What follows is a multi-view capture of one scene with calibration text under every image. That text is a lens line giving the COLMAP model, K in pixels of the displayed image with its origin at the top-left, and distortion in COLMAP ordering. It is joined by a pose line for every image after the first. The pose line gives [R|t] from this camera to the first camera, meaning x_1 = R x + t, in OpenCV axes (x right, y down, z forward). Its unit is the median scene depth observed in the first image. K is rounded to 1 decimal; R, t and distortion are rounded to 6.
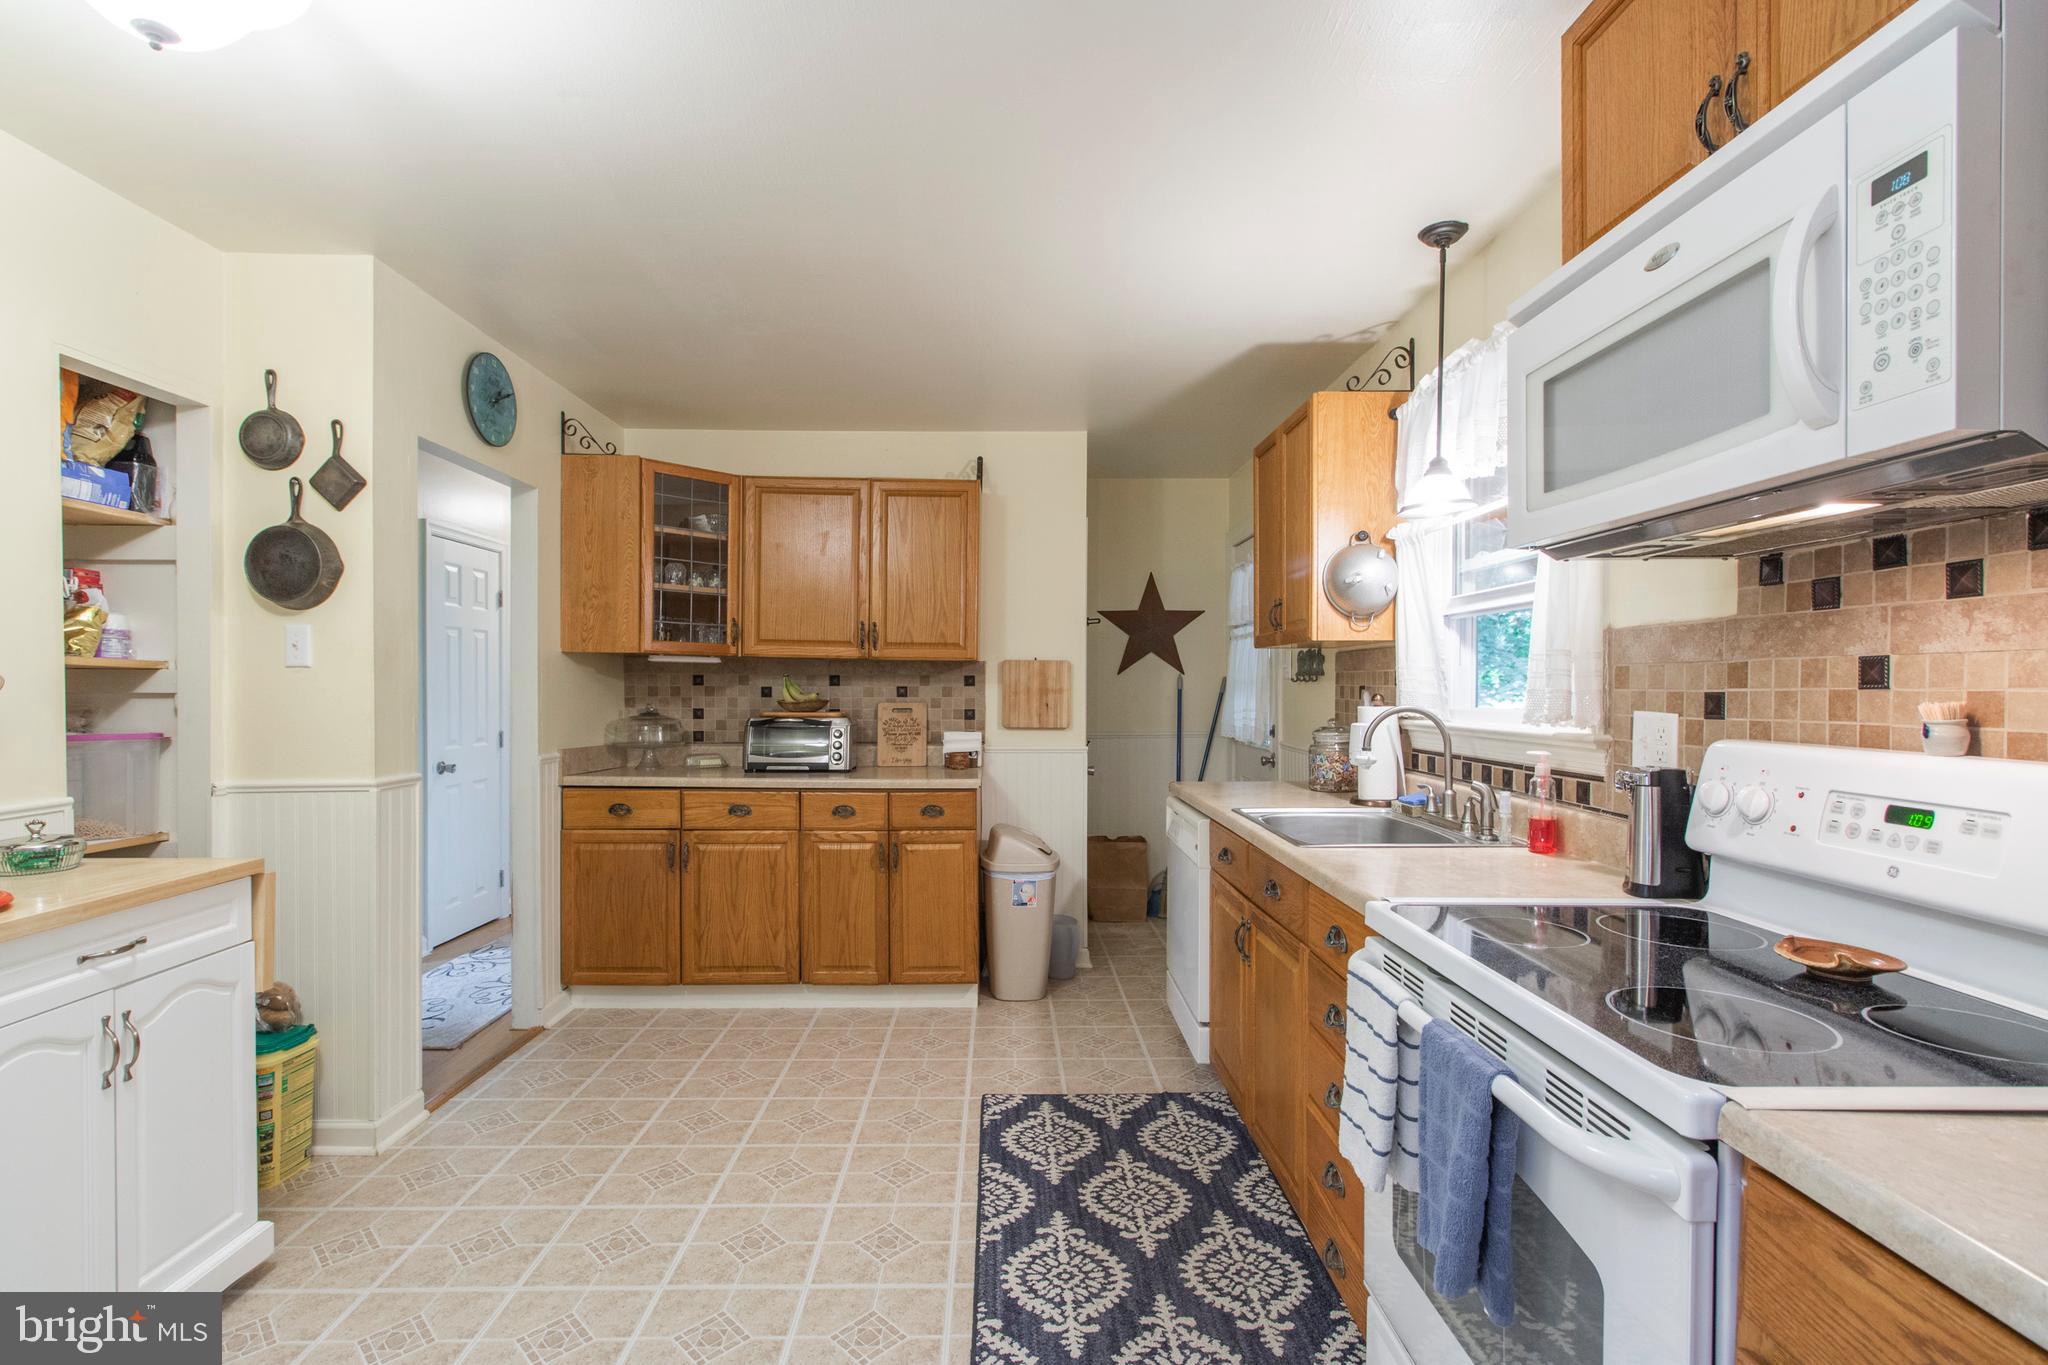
lens RADIAL K [[945.6, 0, 1007.5], [0, 945.6, 698.3], [0, 0, 1]] dist [0.000157, -0.000122]
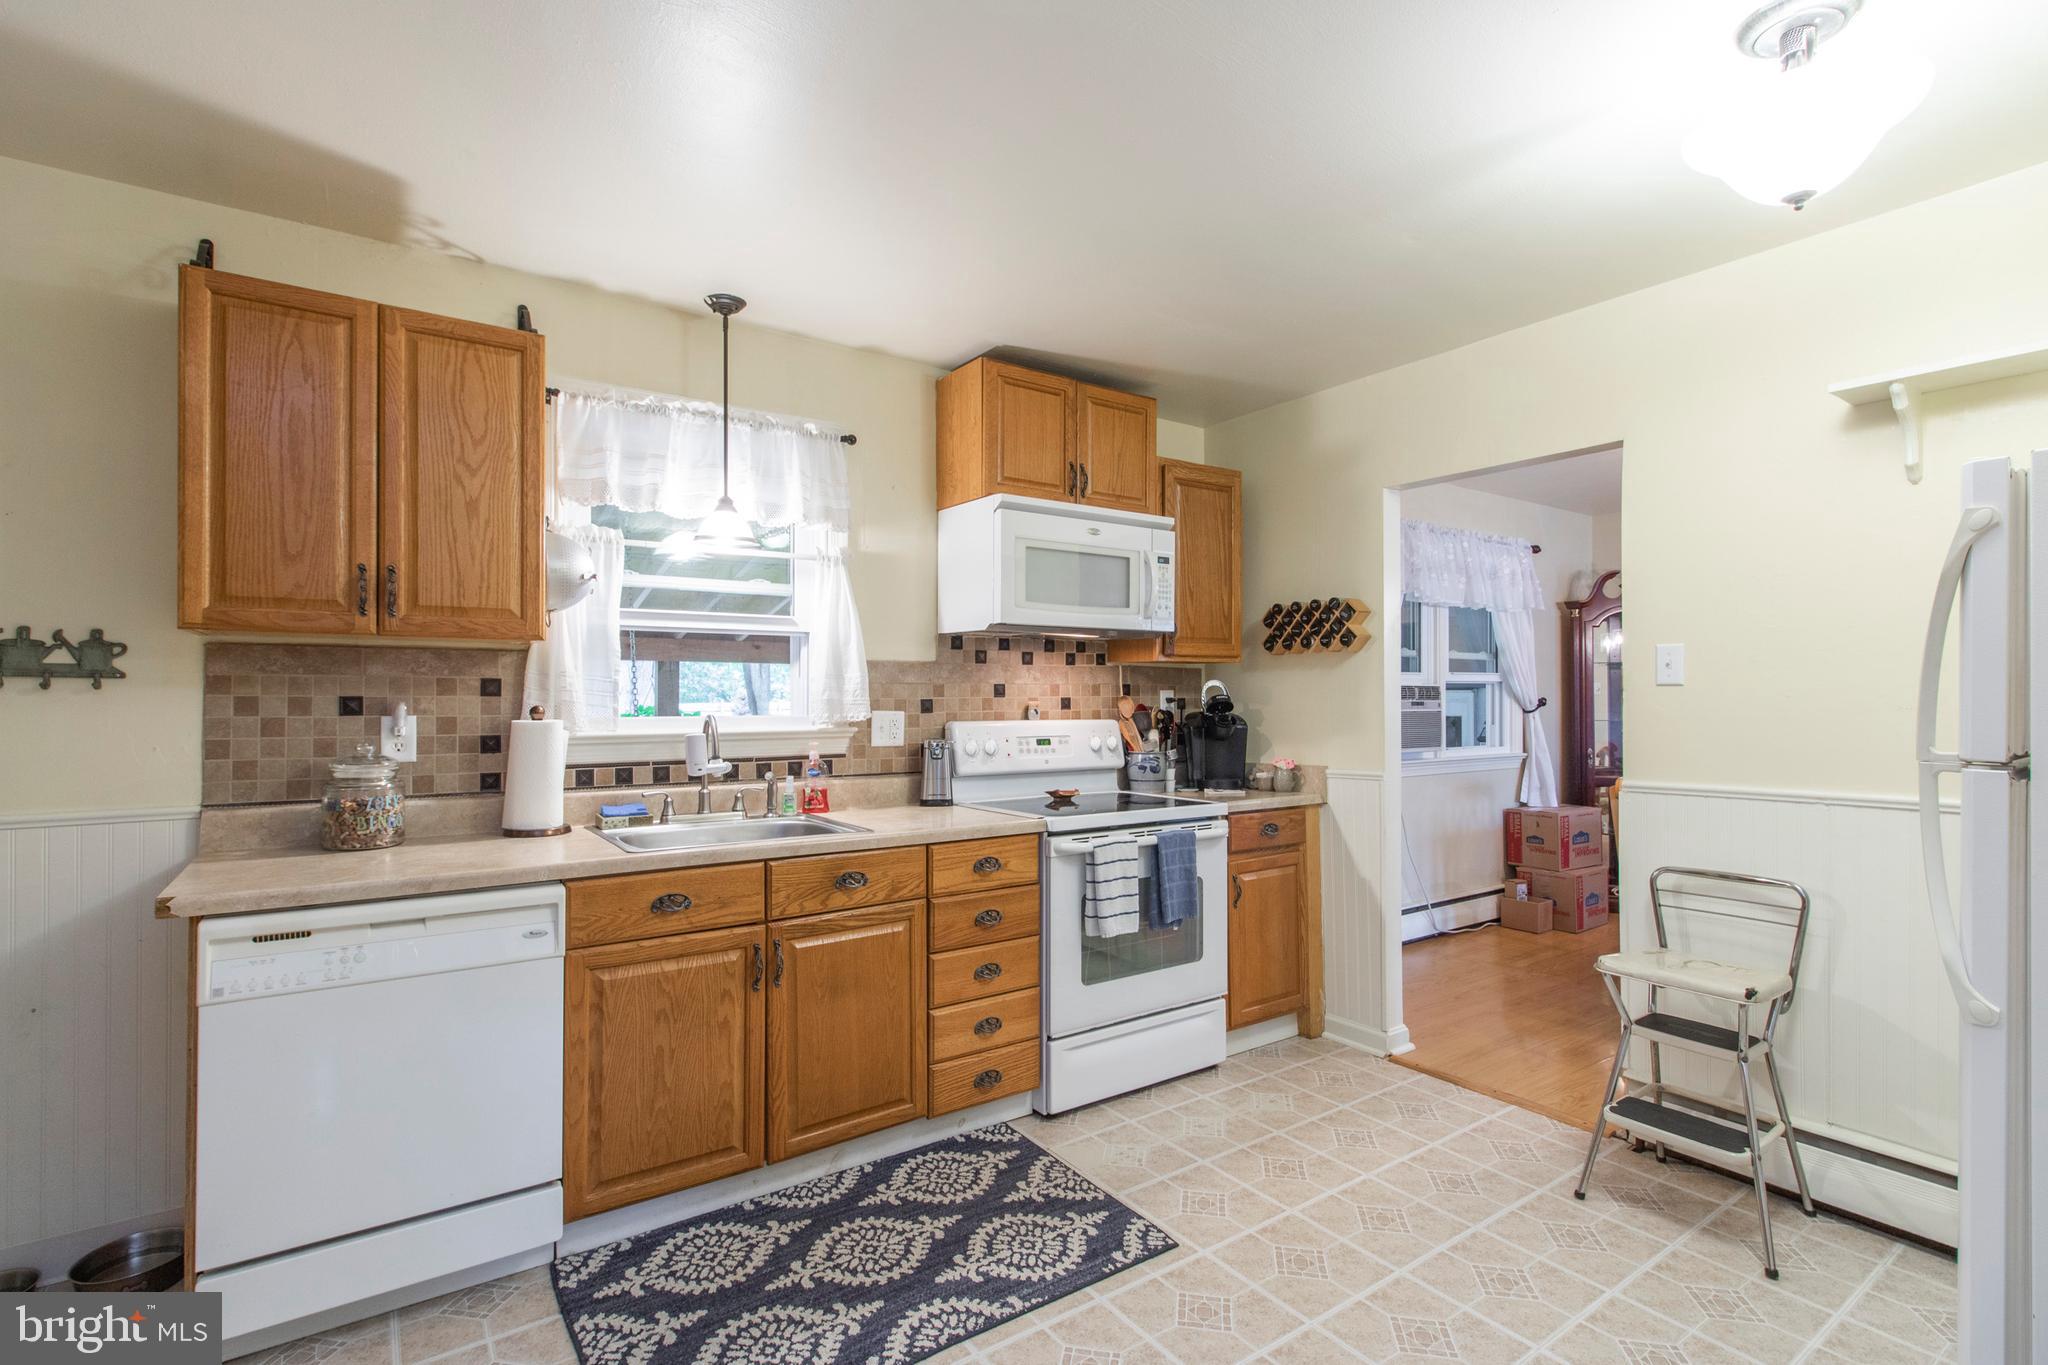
lens RADIAL K [[950.7, 0, 1049.9], [0, 950.7, 685.6], [0, 0, 1]] dist [0.001414, 0.000239]
pose [[-0.578794, 0.006433, 0.815449, -0.763550], [0.009825, 0.999951, -0.000916, -0.022702], [-0.815415, 0.007481, -0.578829, 1.454160]]
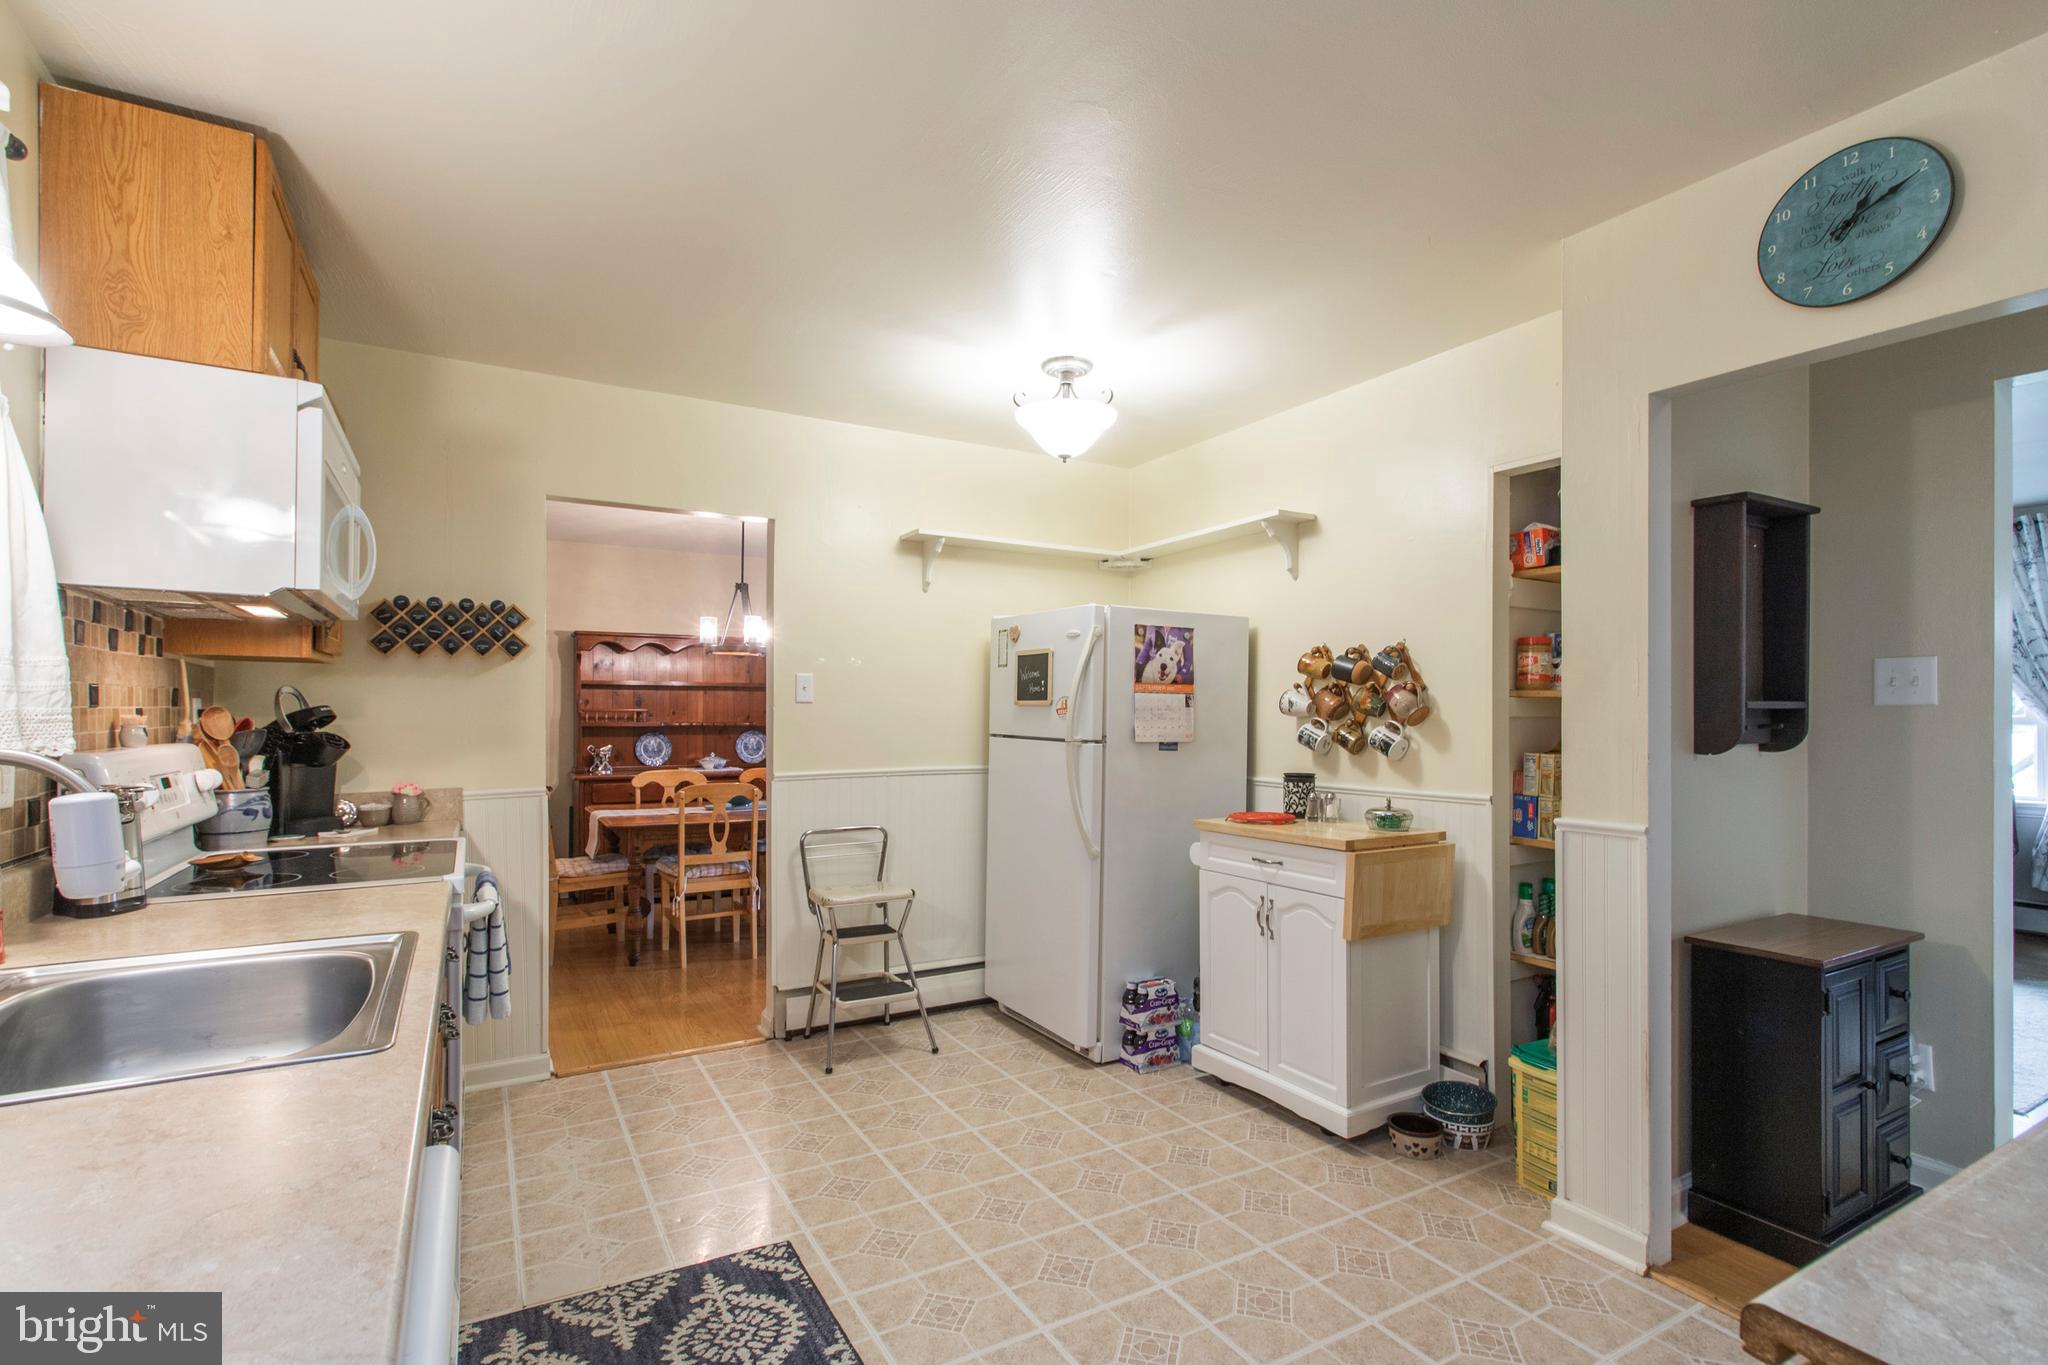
lens RADIAL K [[929.4, 0, 1011.1], [0, 929.4, 692.7], [0, 0, 1]] dist [-0.001915, -0.000140]
pose [[-0.878509, -0.015857, -0.477462, 0.247076], [-0.012802, 0.999871, -0.009652, -0.022716], [0.477554, -0.002367, -0.878599, 1.768328]]
